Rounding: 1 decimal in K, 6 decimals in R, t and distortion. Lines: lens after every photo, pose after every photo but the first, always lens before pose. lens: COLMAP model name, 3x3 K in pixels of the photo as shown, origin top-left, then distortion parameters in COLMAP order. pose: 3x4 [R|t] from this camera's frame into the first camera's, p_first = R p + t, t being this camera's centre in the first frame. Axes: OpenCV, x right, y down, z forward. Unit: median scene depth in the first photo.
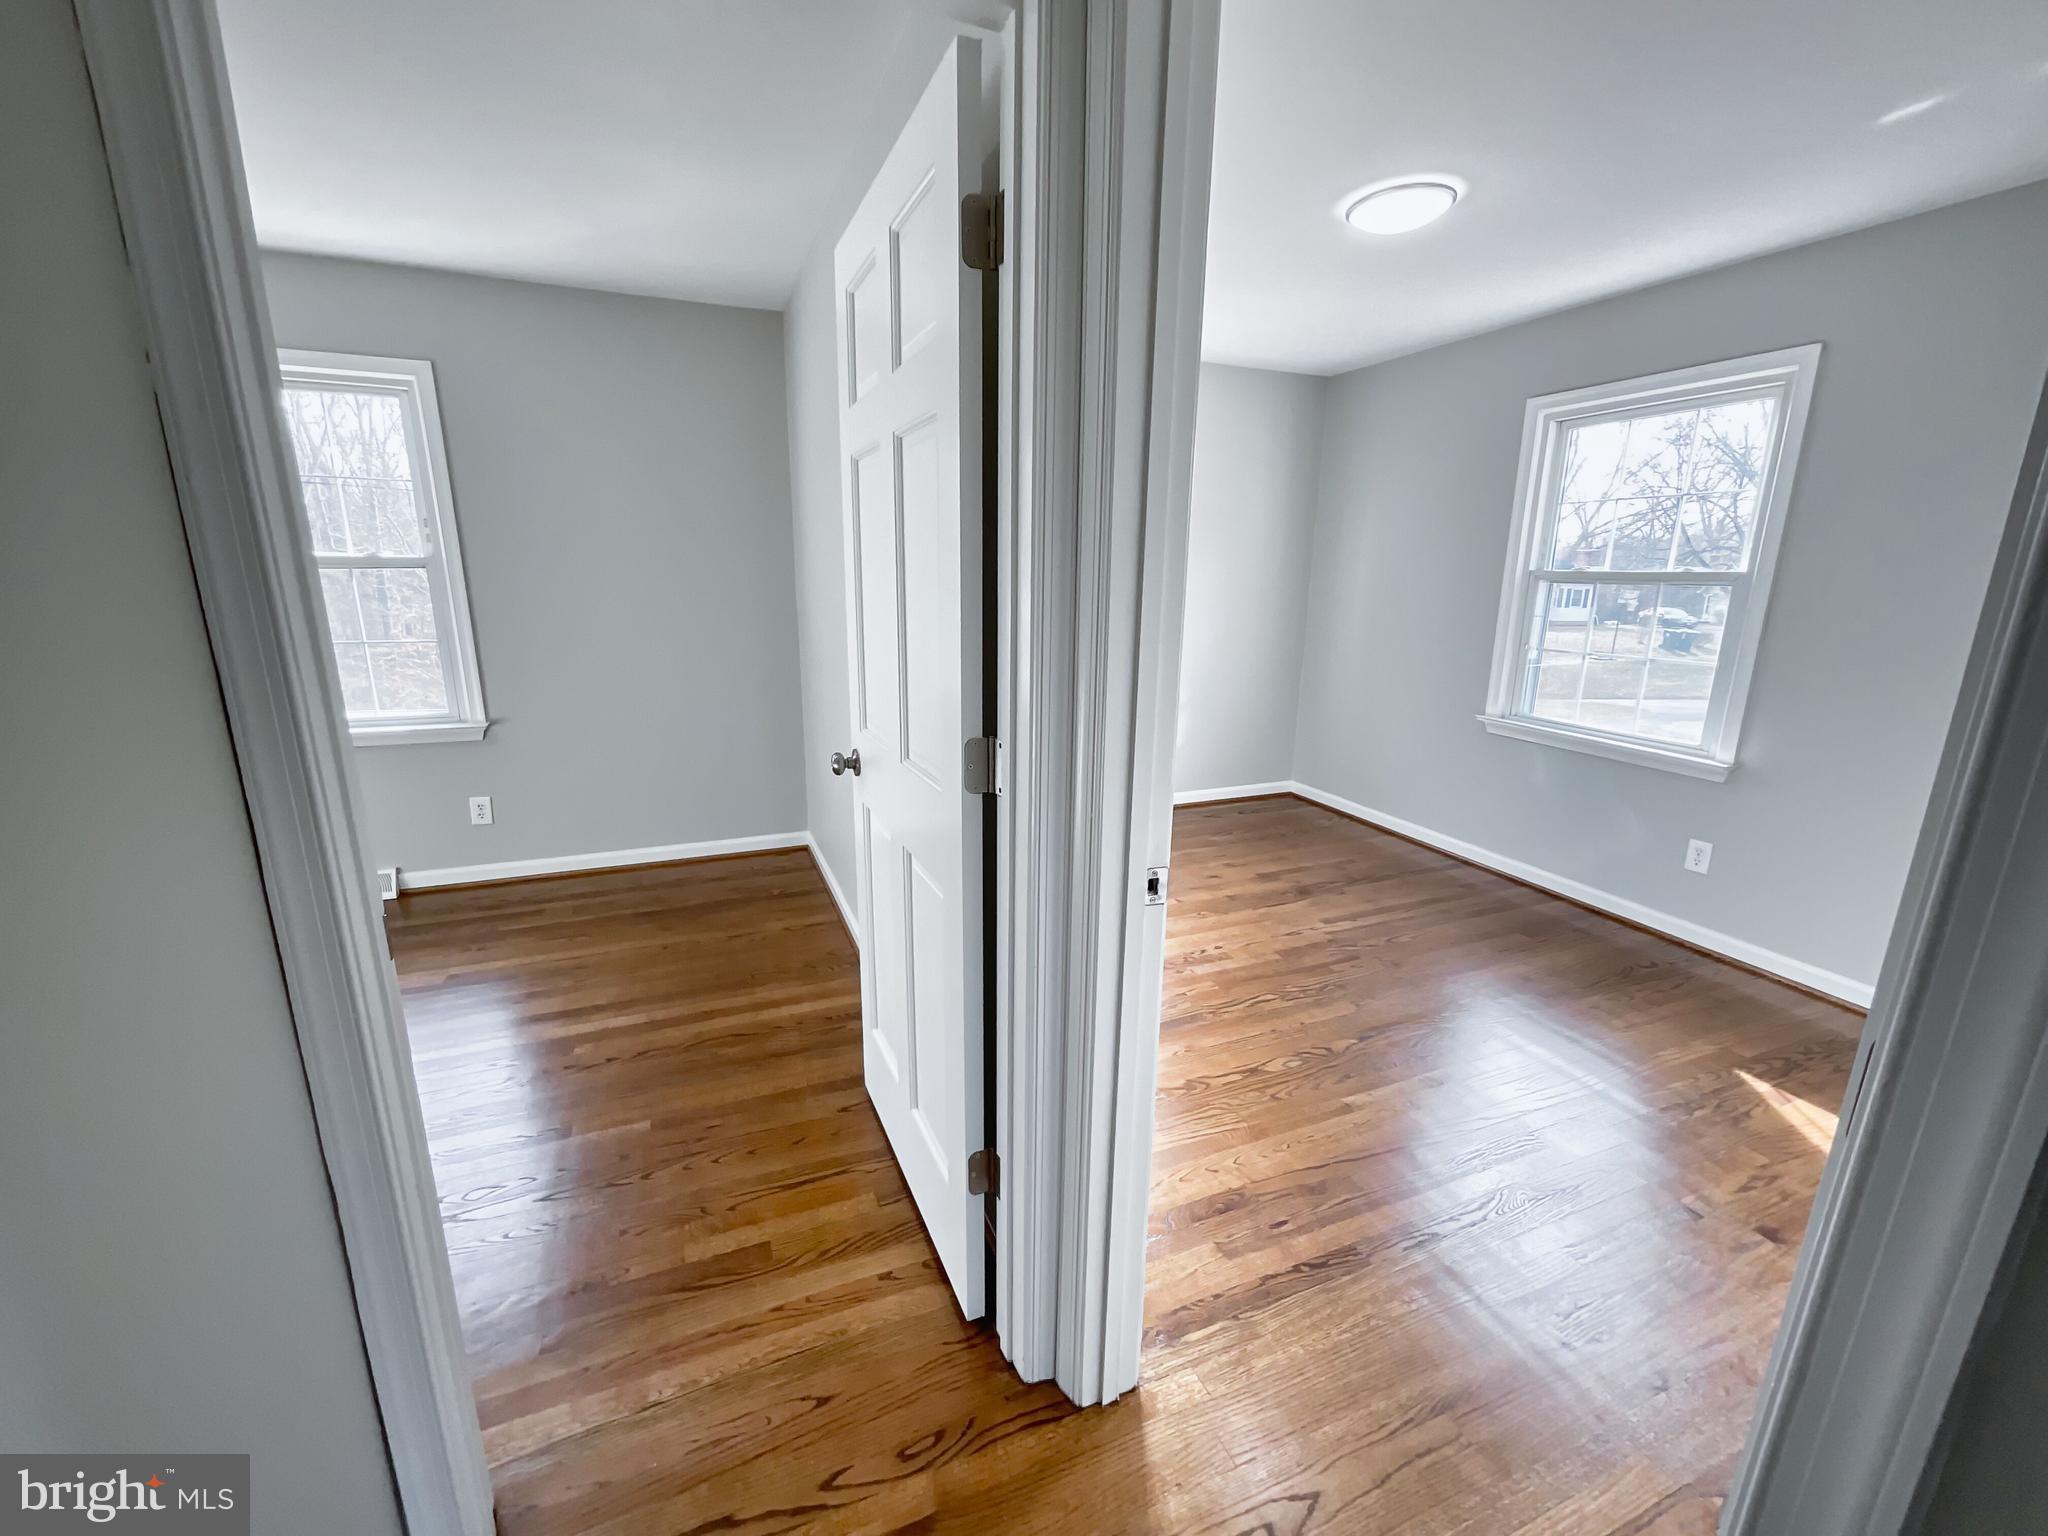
lens RADIAL K [[833.6, 0, 1025.9], [0, 833.6, 765.8], [0, 0, 1]] dist [-0.014364, -0.000217]
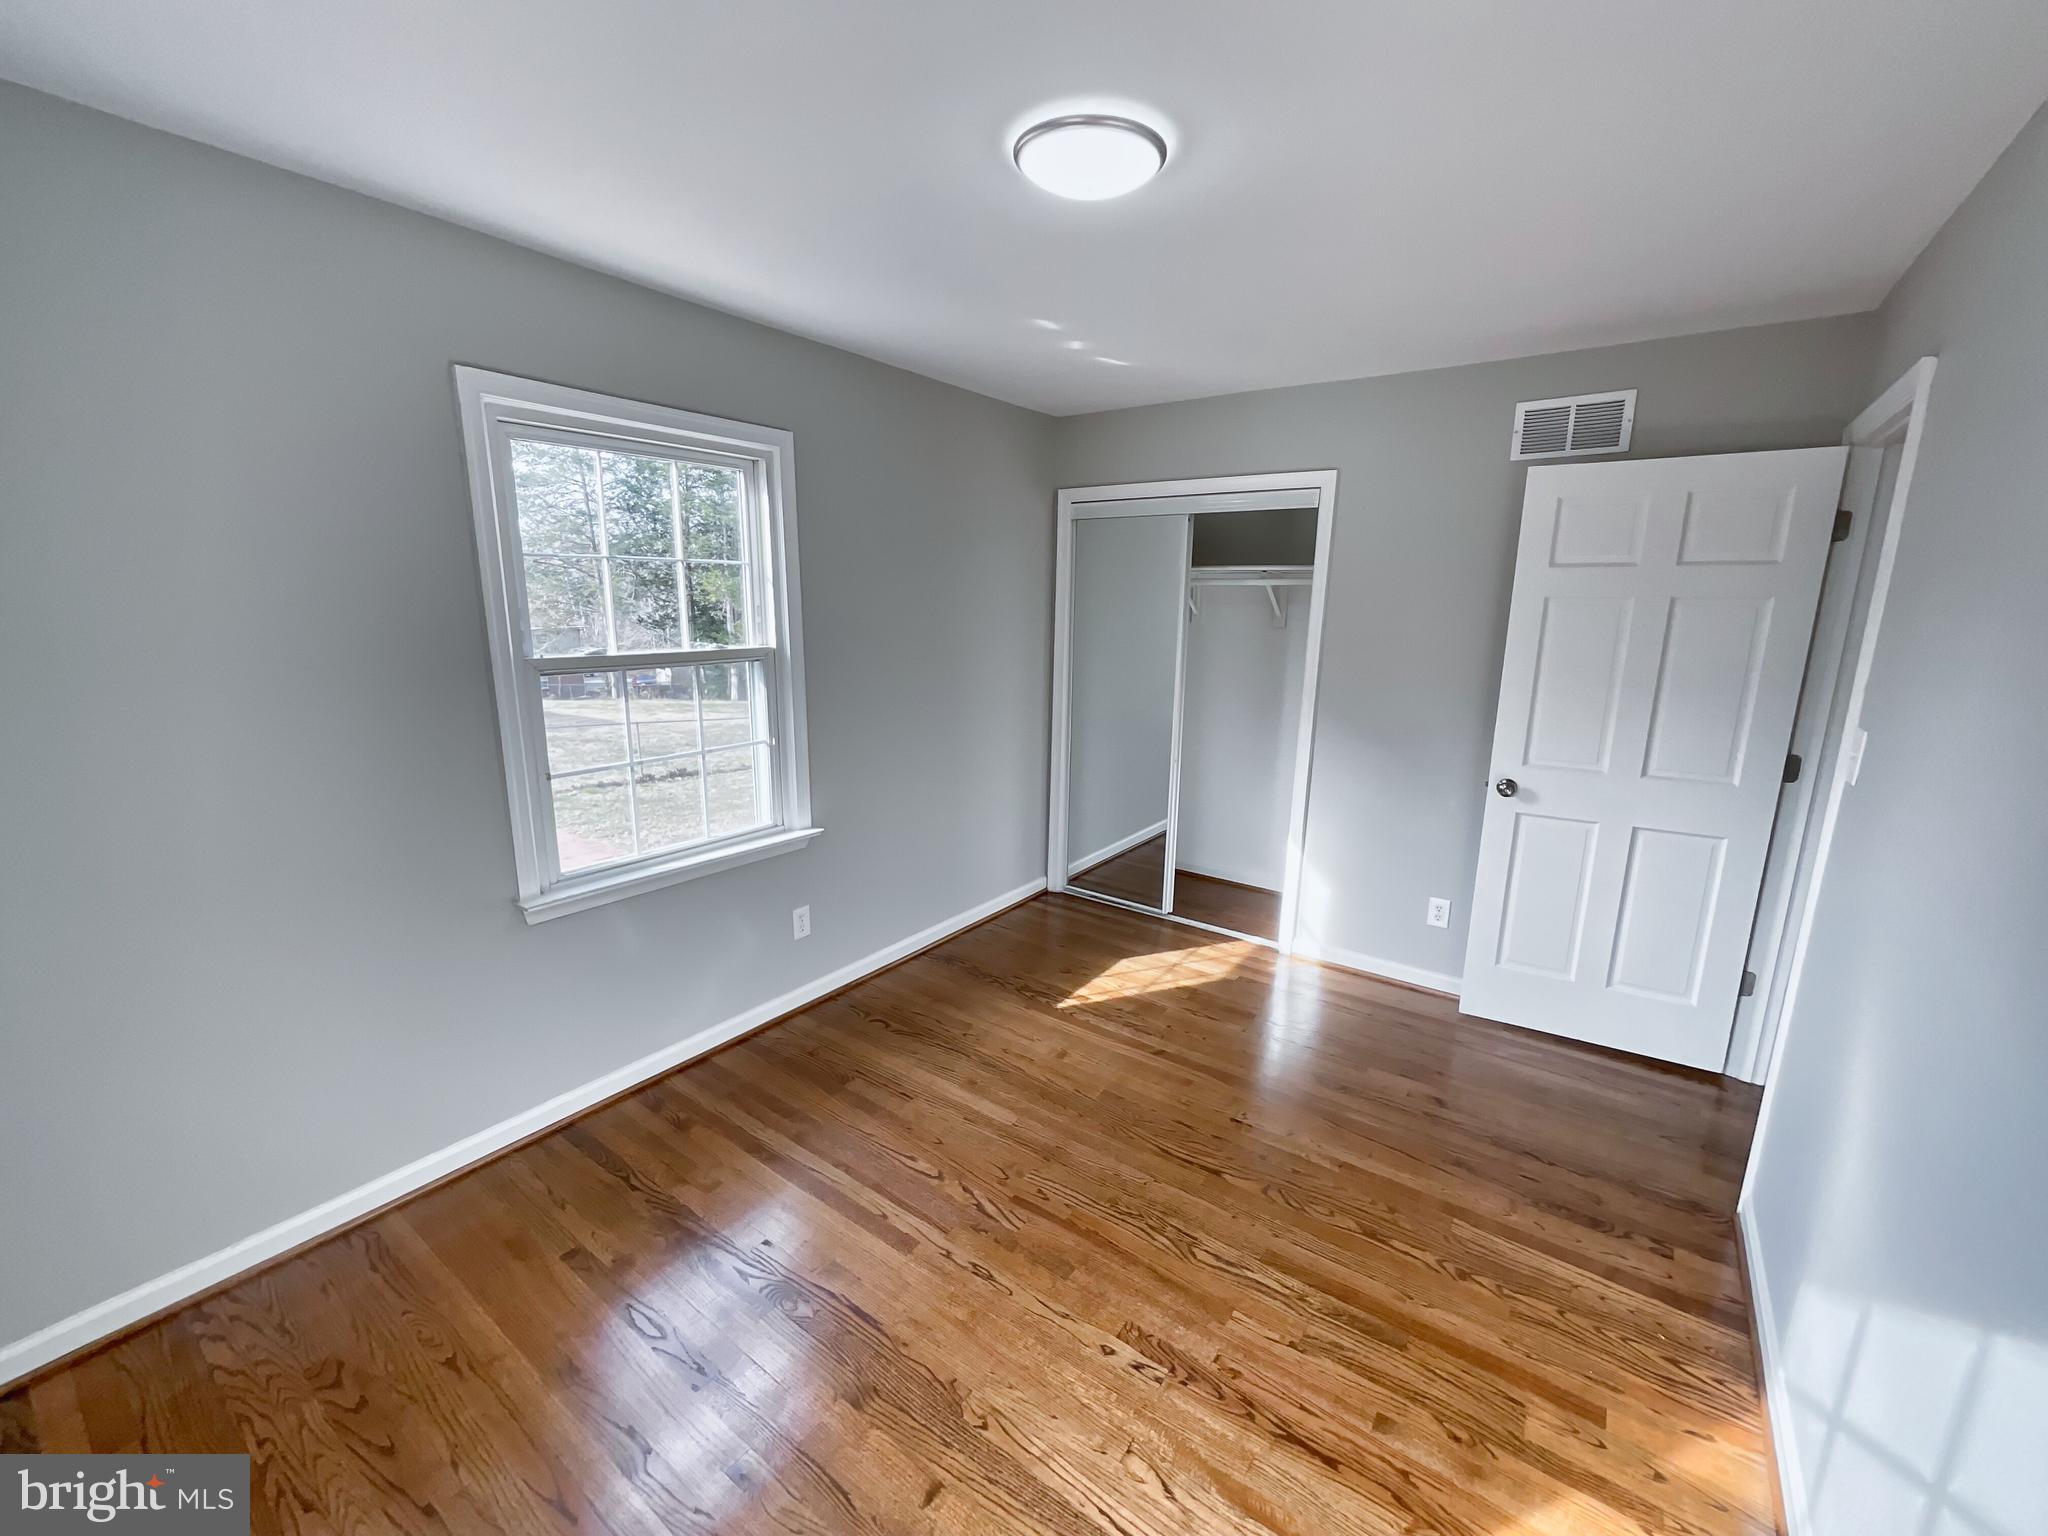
lens RADIAL K [[833.6, 0, 1011.0], [0, 833.6, 775.0], [0, 0, 1]] dist [-0.014364, -0.000217]
pose [[-0.498001, -0.198970, 0.844041, -0.137164], [0.197901, 0.921560, 0.334009, -0.346526], [-0.844293, 0.333374, -0.419562, 1.150821]]
